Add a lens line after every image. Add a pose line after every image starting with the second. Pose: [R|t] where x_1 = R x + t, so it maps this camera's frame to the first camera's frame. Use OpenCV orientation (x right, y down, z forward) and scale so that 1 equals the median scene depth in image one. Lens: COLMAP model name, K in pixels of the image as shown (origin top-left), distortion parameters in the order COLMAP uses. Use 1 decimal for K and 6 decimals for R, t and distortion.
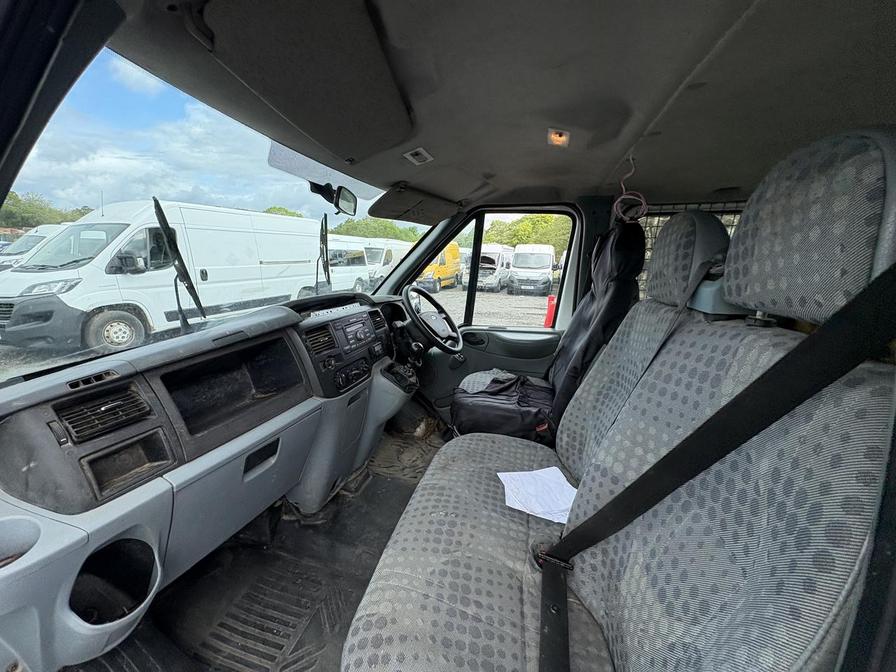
lens RADIAL K [[358.0, 0, 452.9], [0, 358.0, 332.4], [0, 0, 1]] dist [0.002863, -0.000501]
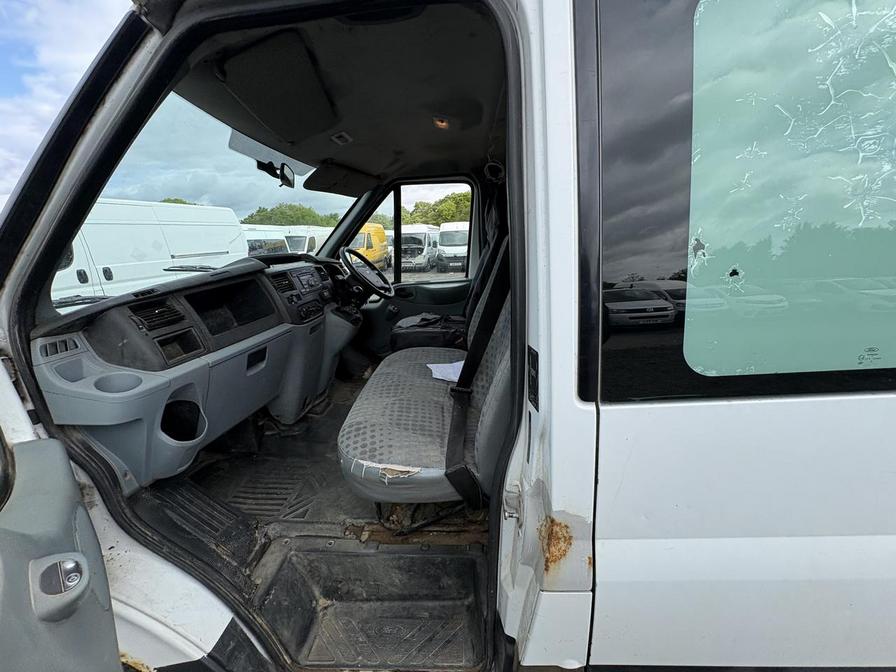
lens RADIAL K [[358.0, 0, 453.7], [0, 358.0, 335.7], [0, 0, 1]] dist [0.002863, -0.000501]
pose [[0.978485, -0.114175, 0.171847, -0.002337], [0.104937, 0.992548, 0.061942, 0.171194], [-0.177638, -0.042576, 0.983174, -0.360440]]
